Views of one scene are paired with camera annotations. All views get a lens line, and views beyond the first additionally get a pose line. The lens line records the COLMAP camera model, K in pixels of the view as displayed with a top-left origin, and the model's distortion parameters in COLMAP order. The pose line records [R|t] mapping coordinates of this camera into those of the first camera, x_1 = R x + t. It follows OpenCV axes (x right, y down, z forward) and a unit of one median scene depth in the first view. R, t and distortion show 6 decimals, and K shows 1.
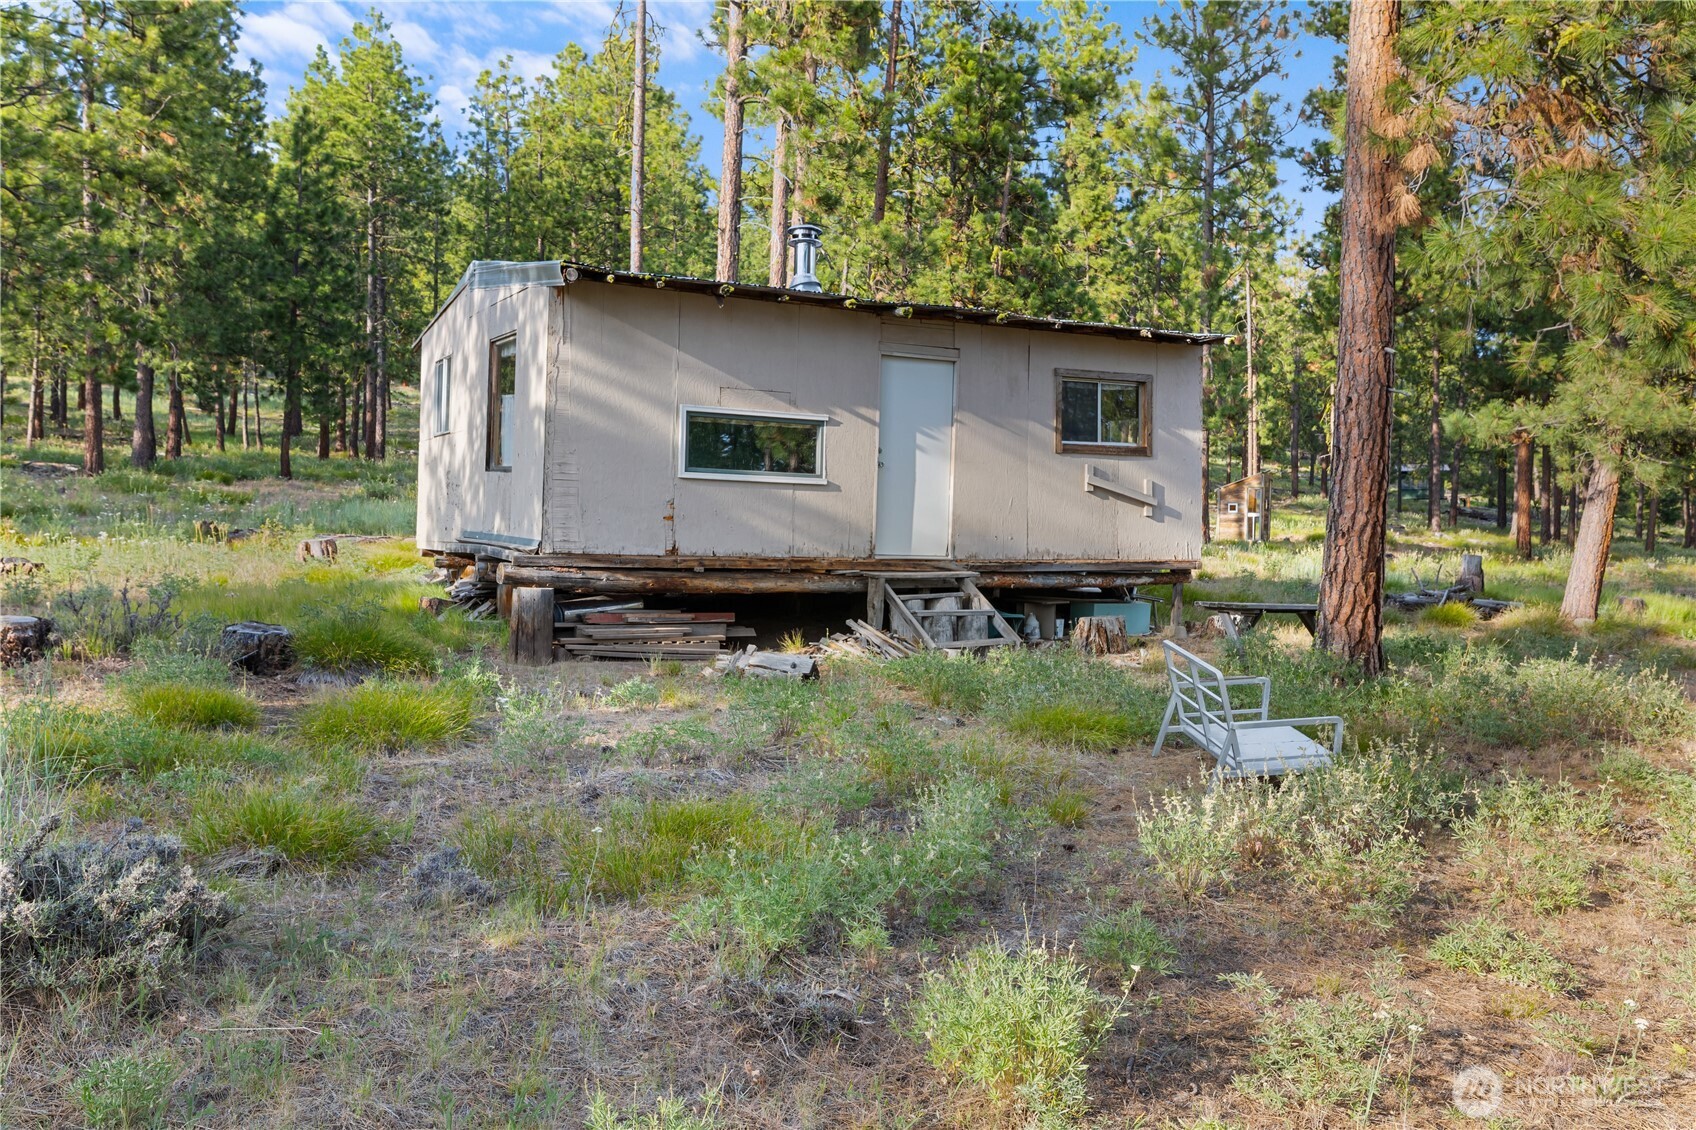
lens RADIAL K [[1366.0, 0, 848.0], [0, 1366.0, 565.0], [0, 0, 1]] dist [-0.003965, -0.000941]
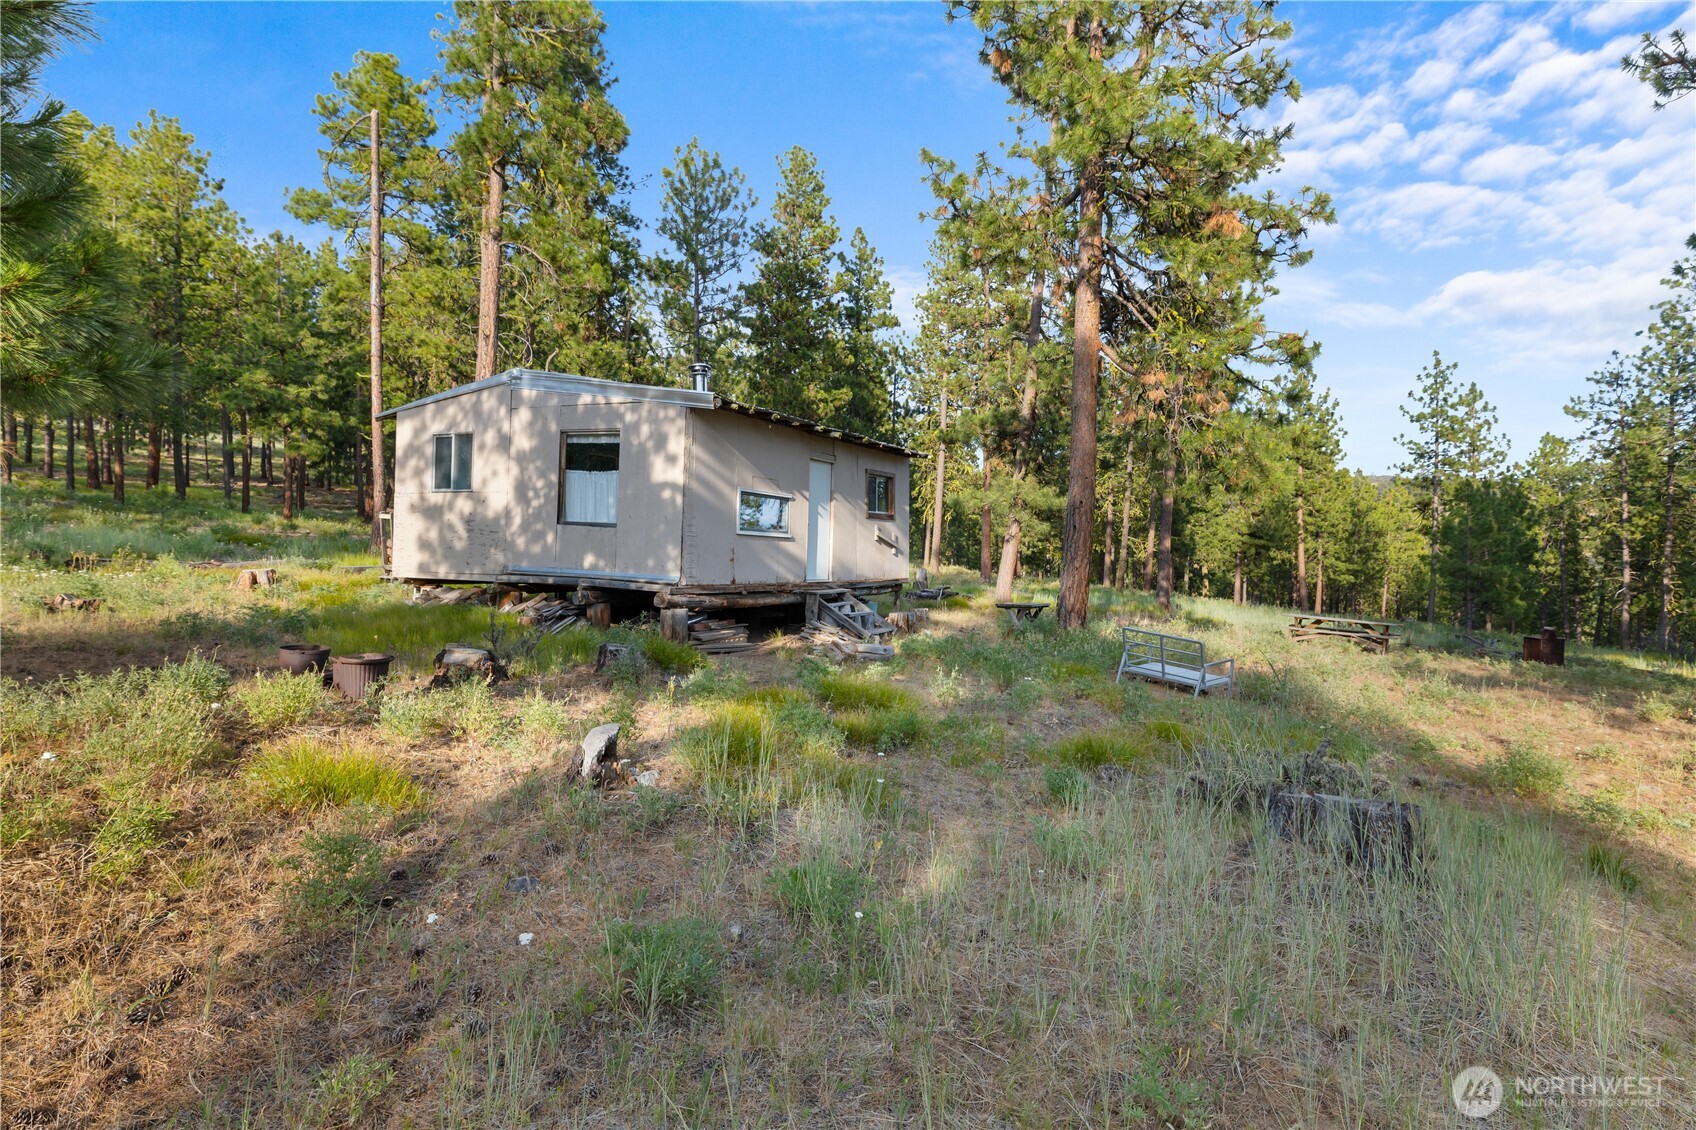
lens RADIAL K [[928.9, 0, 848.0], [0, 928.9, 565.0], [0, 0, 1]] dist [-0.000081, -0.000056]
pose [[0.811463, -0.008851, 0.584337, -0.602195], [0.008642, 0.999958, 0.003146, -0.029065], [-0.584340, 0.002497, 0.811505, 0.069464]]
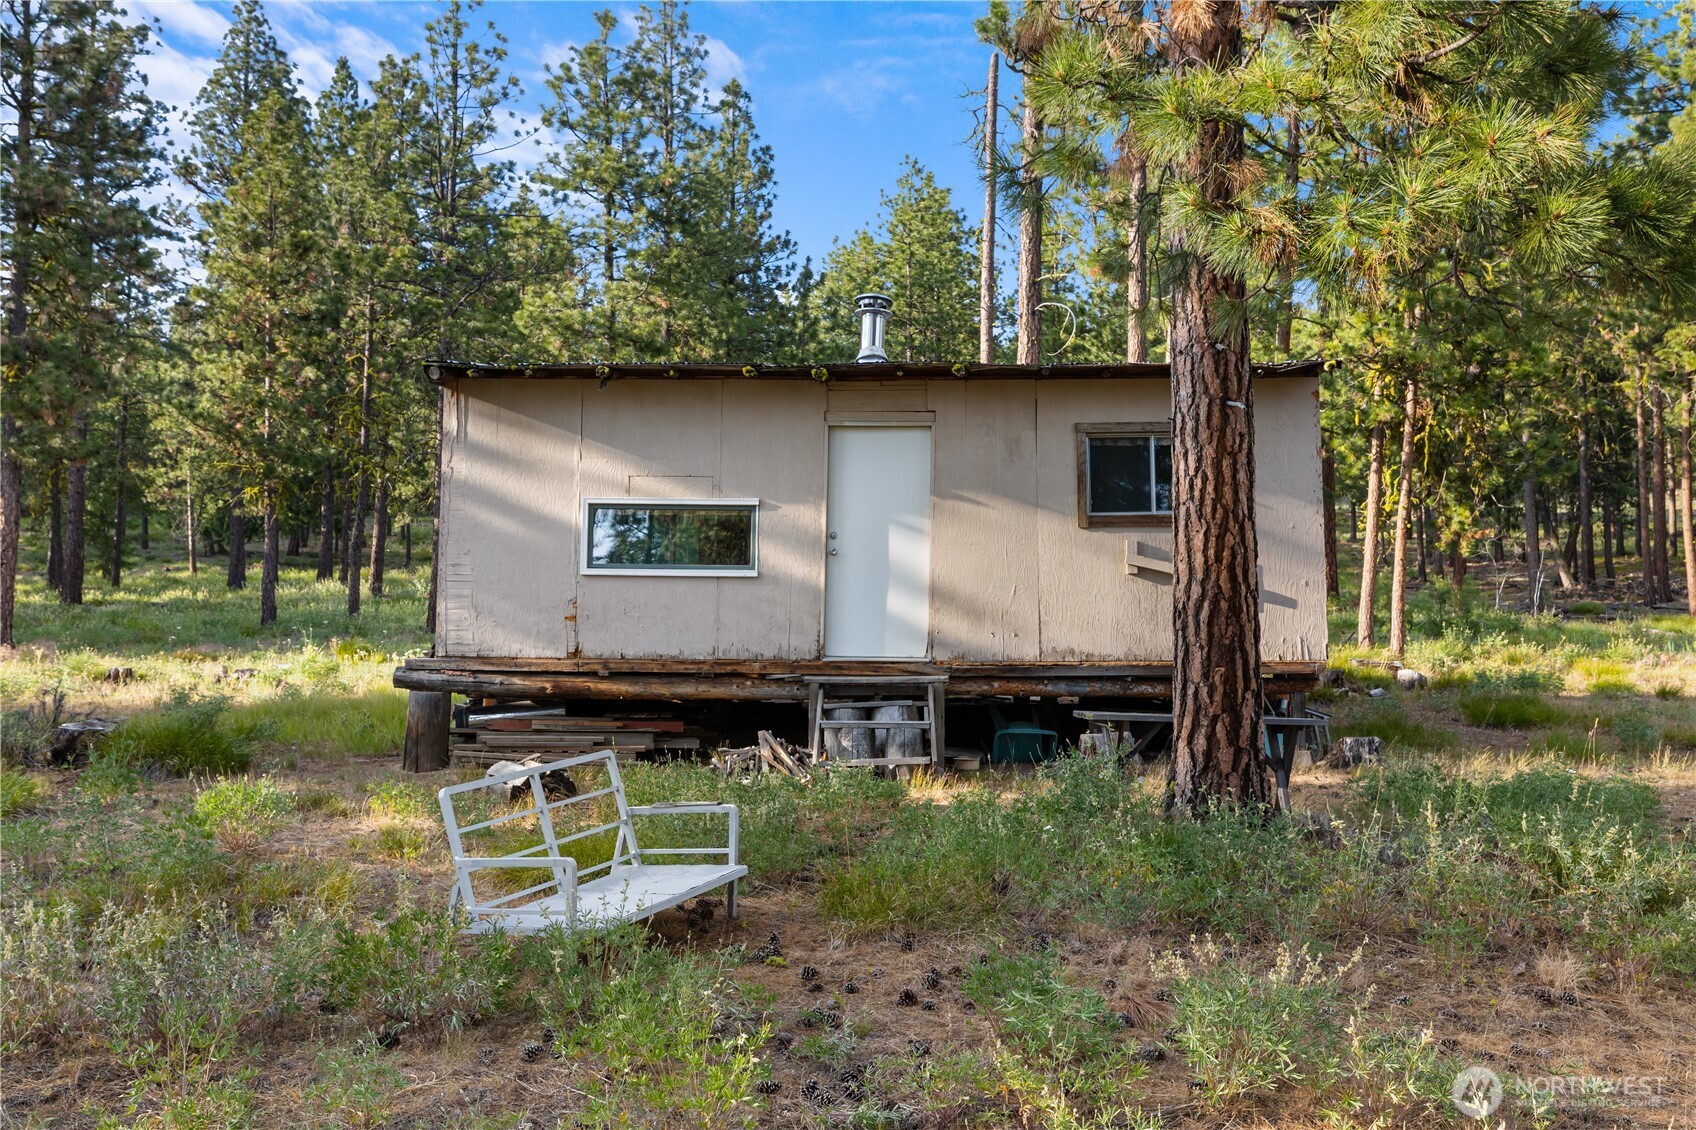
lens RADIAL K [[1391.4, 0, 848.0], [0, 1391.4, 565.0], [0, 0, 1]] dist [0.006993, 0.001748]
pose [[0.870271, -0.043796, -0.490622, 0.475632], [-0.000109, 0.996022, -0.089106, 0.013712], [0.492572, 0.077600, 0.866805, 0.248330]]
